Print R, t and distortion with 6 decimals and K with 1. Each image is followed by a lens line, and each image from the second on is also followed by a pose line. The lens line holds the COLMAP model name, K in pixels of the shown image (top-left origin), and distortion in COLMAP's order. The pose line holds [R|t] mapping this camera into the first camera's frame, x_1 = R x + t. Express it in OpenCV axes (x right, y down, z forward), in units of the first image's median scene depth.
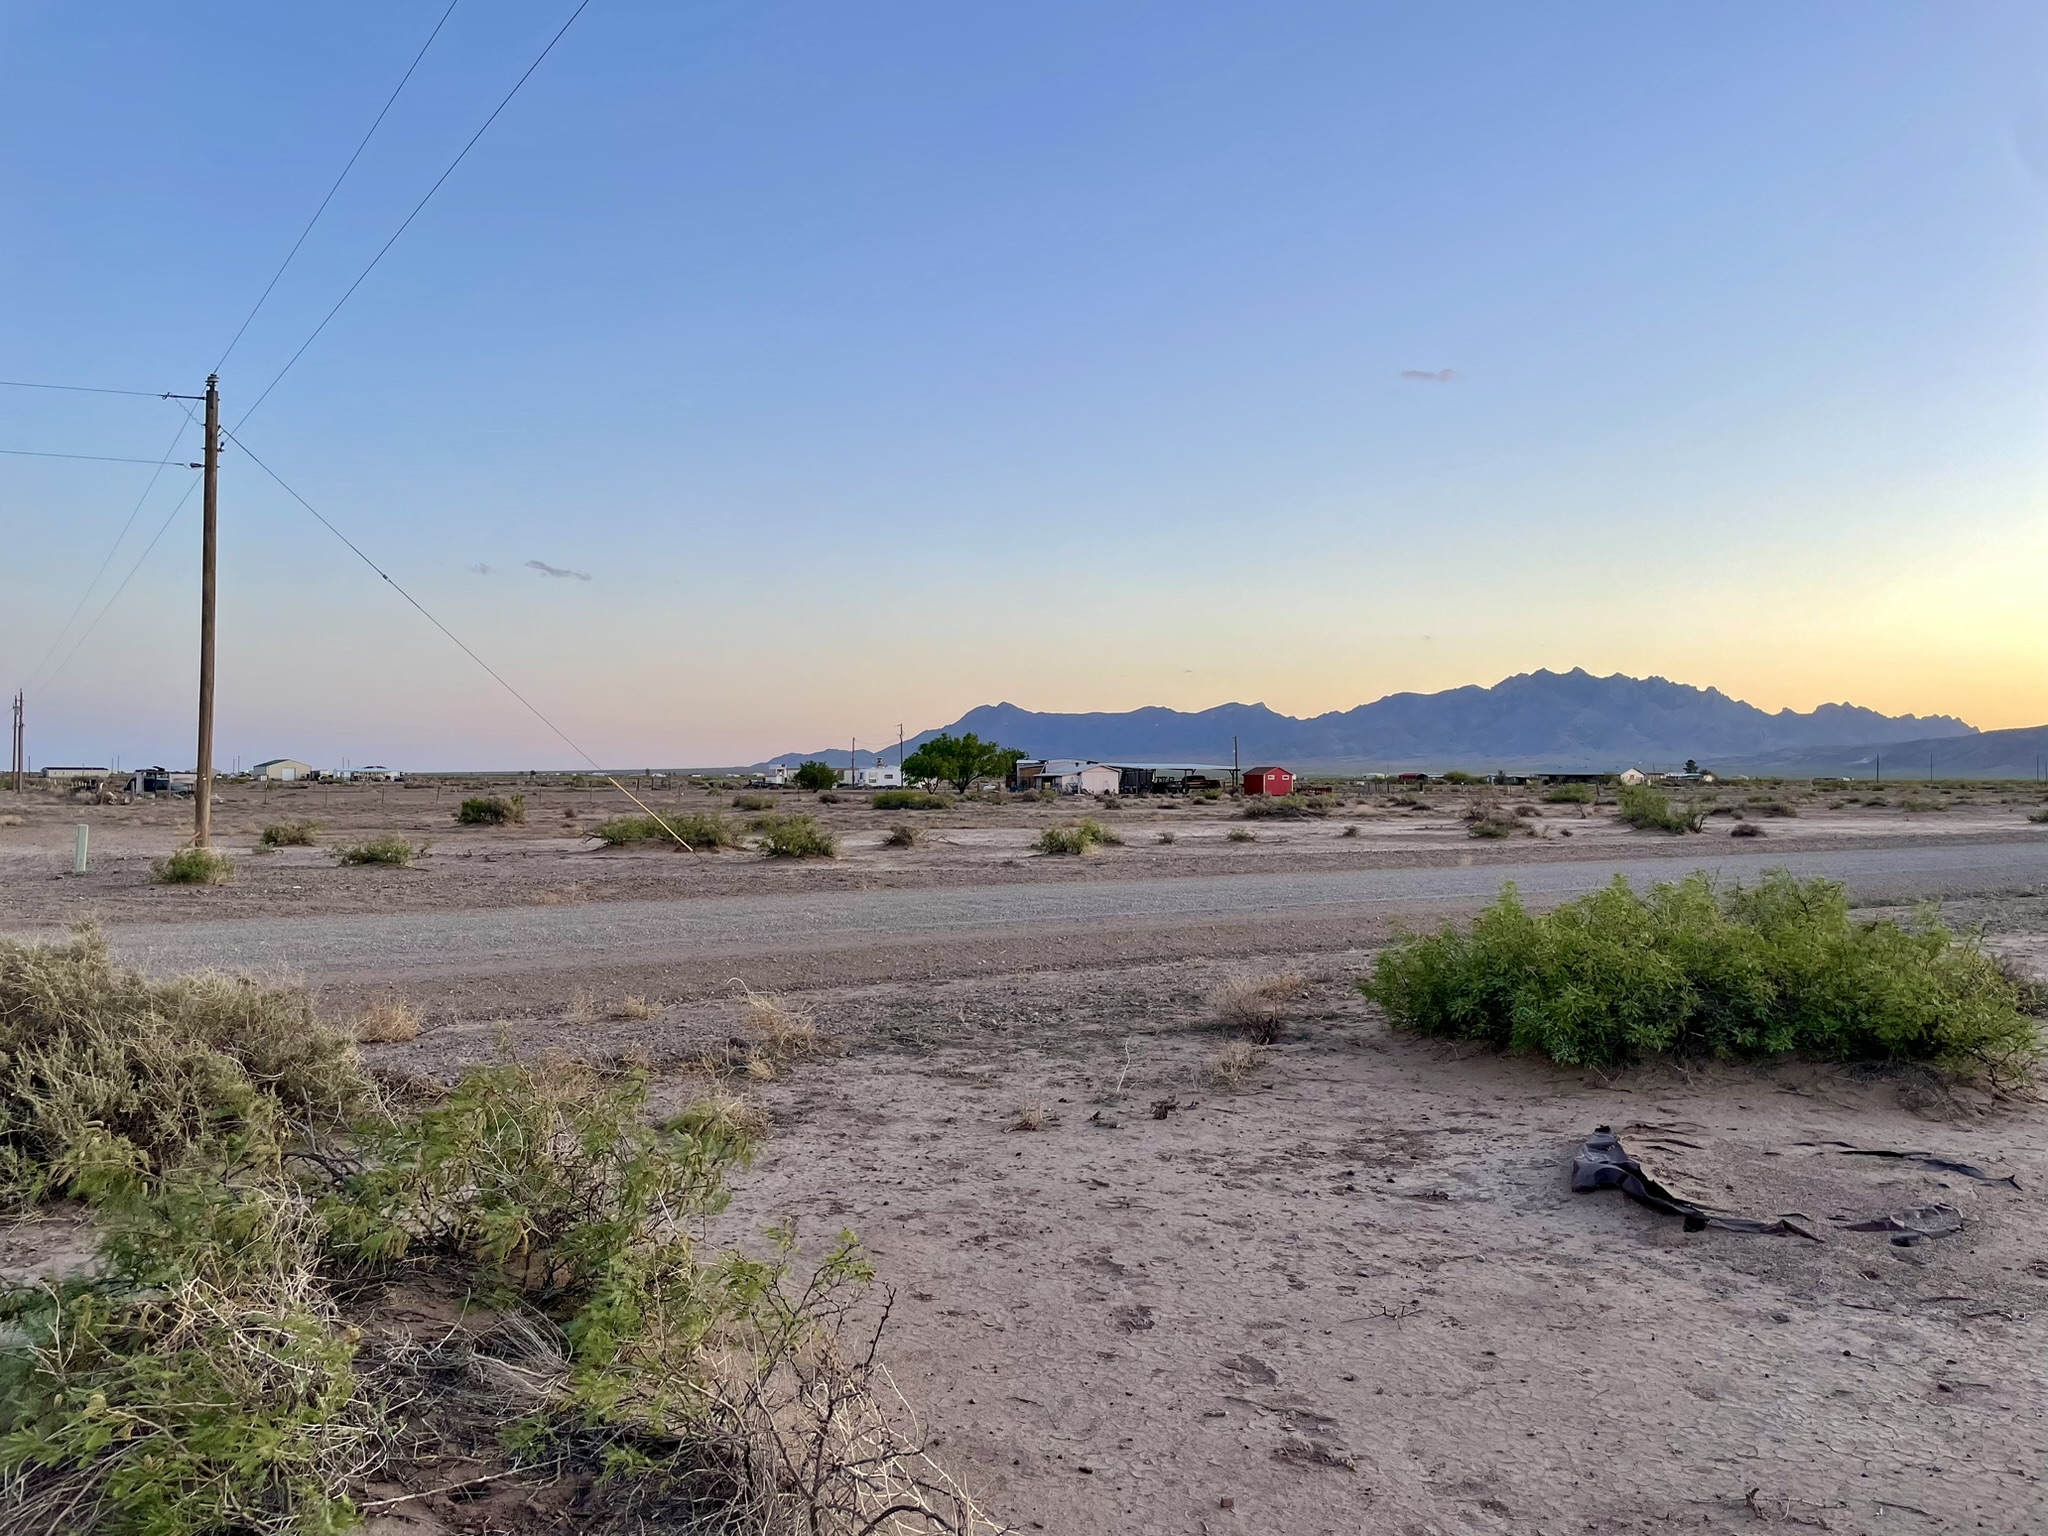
lens RADIAL K [[1525.0, 0, 1035.2], [0, 1525.0, 733.4], [0, 0, 1]] dist [0.095162, -0.160969]
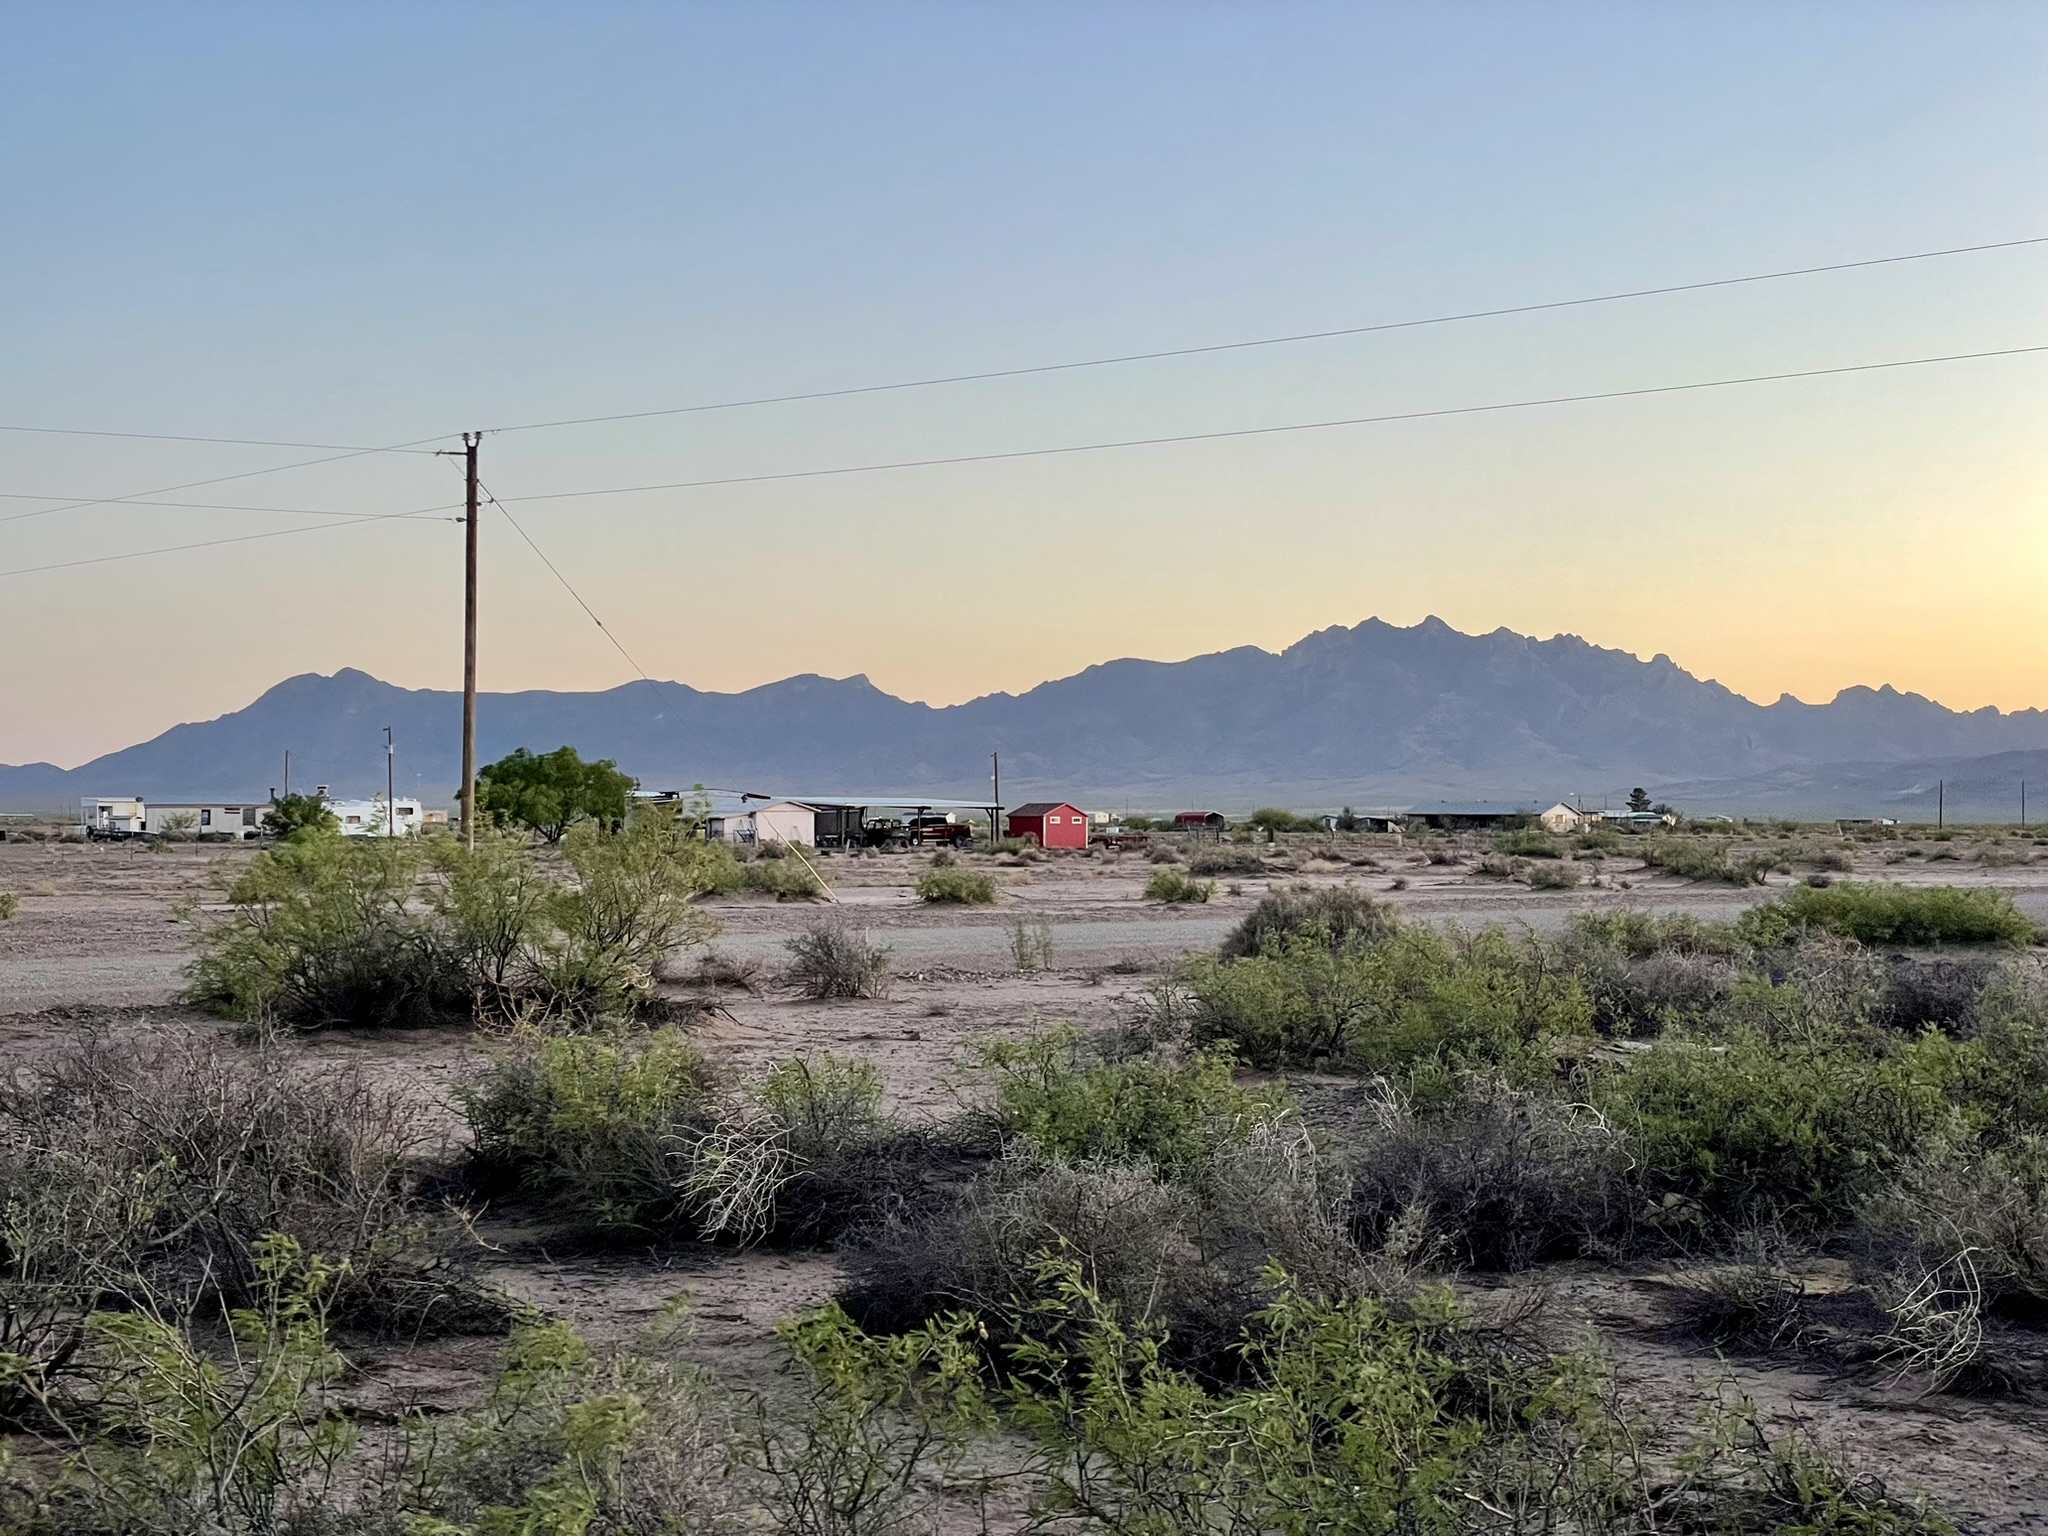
lens RADIAL K [[3025.2, 0, 1024.0], [0, 3025.2, 768.0], [0, 0, 1]] dist [0.181972, -0.516193]
pose [[0.978223, 0.002954, 0.207537, -0.054780], [-0.005451, 0.999919, 0.011459, -0.003115], [-0.207486, -0.012341, 0.978160, -0.097376]]
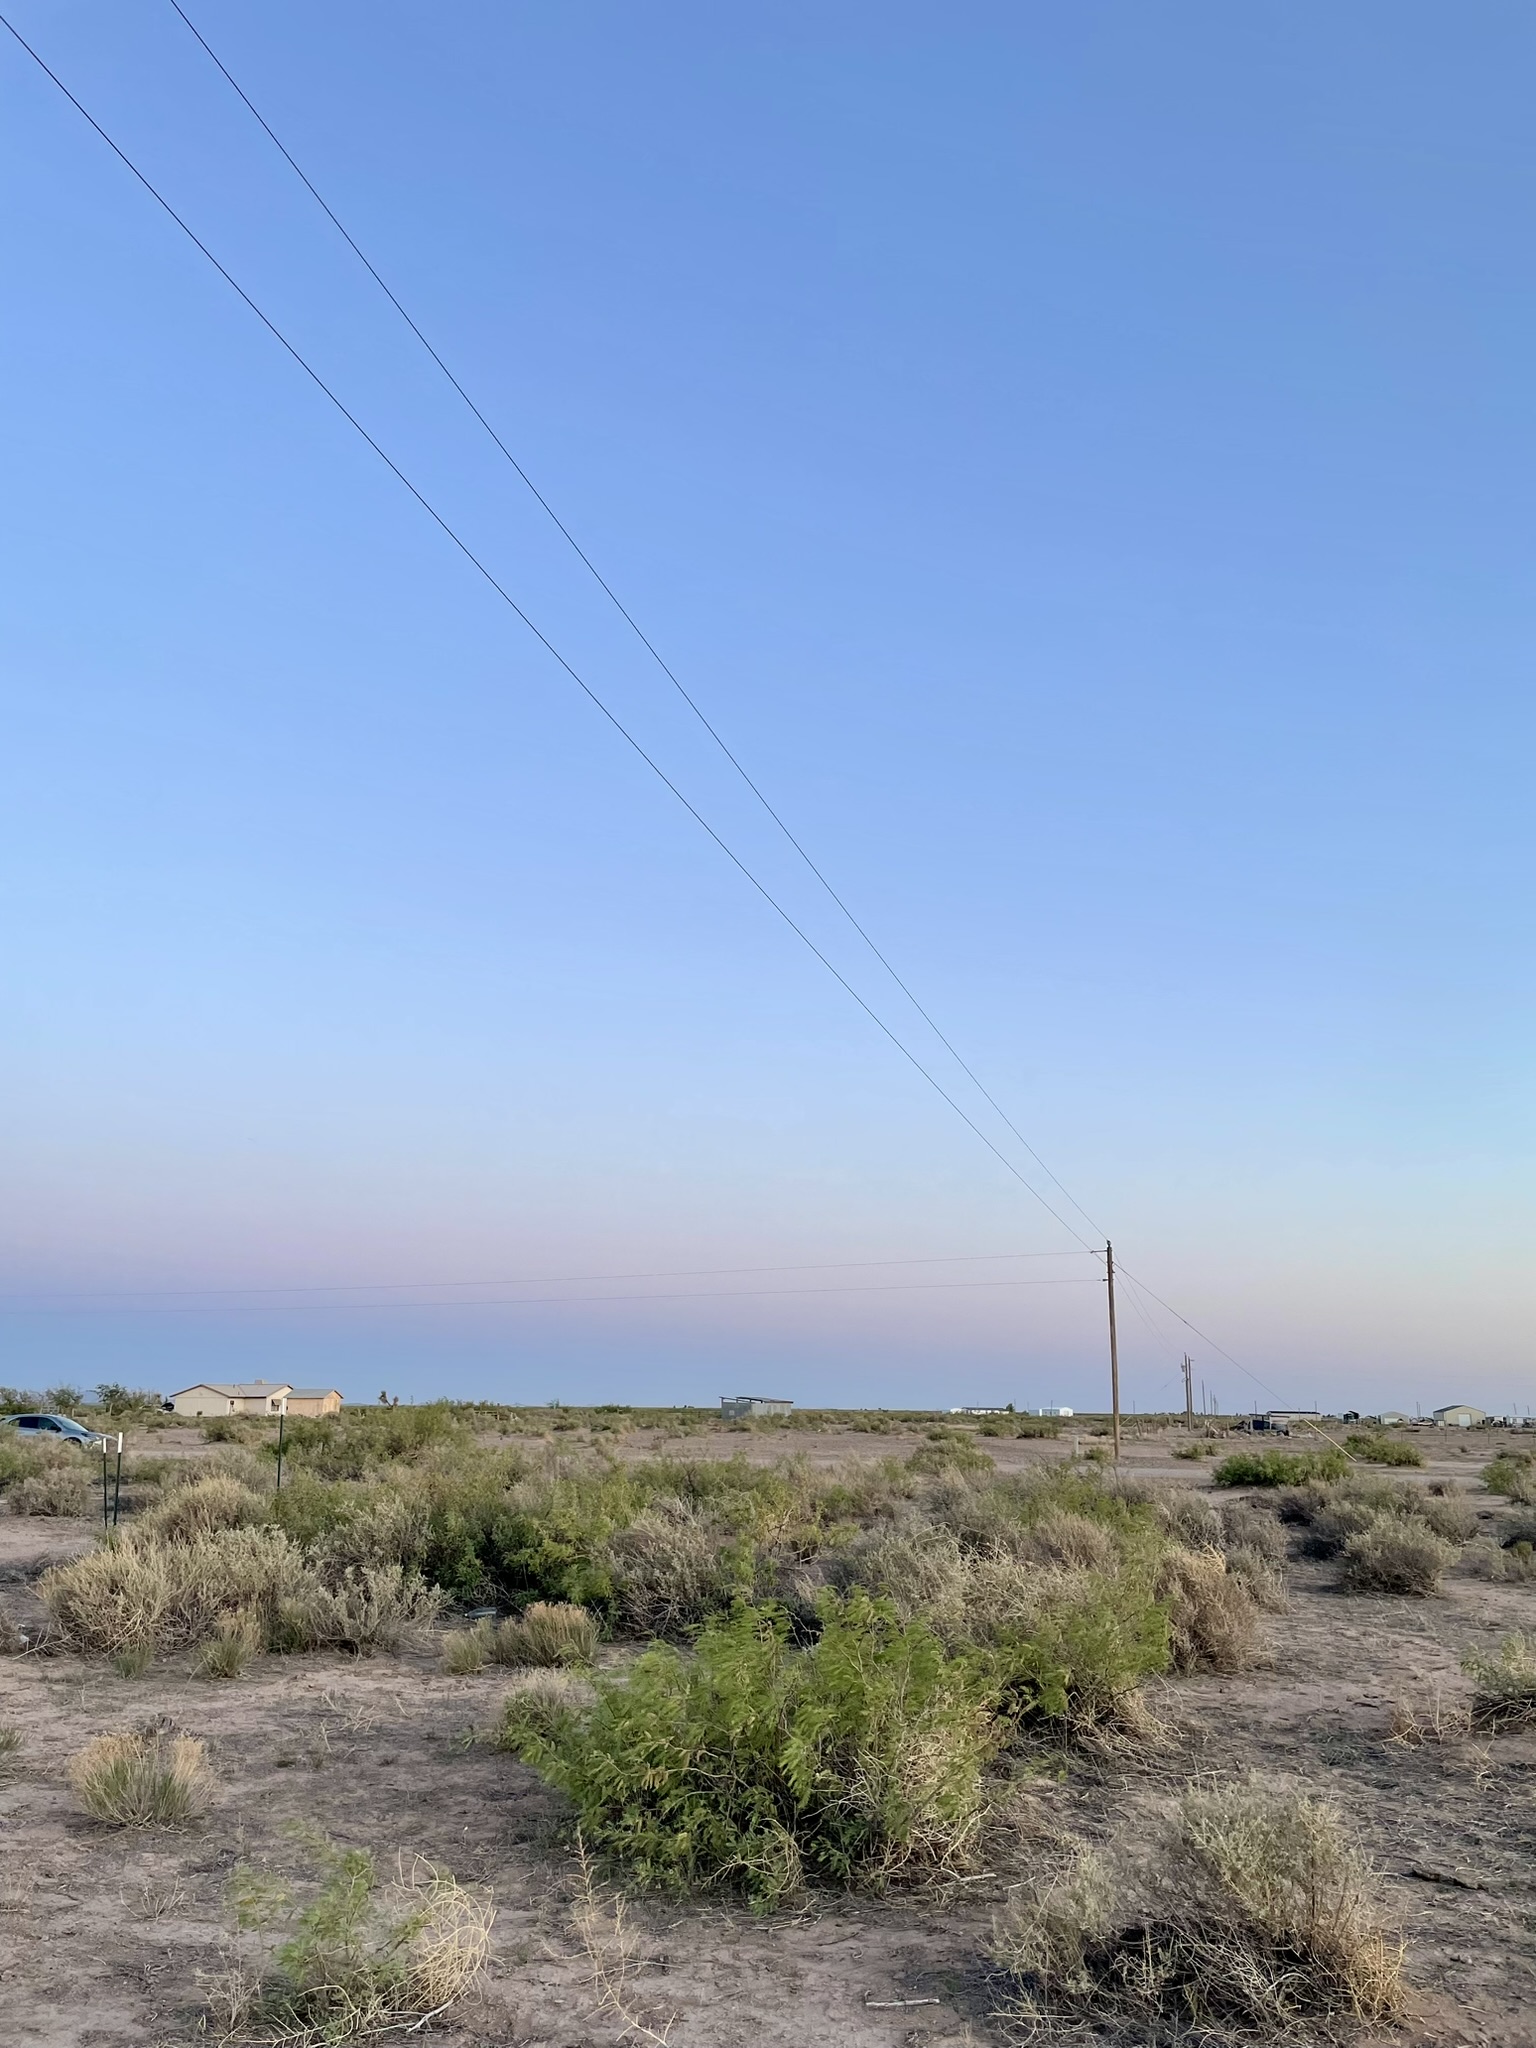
lens RADIAL K [[1546.6, 0, 768.0], [0, 1546.6, 1024.0], [0, 0, 1]] dist [0.098335, -0.213456]
pose [[0.627580, -0.179700, -0.757530, 0.093873], [0.008760, 0.974566, -0.223928, -0.002291], [0.778503, 0.133896, 0.613193, -0.085571]]
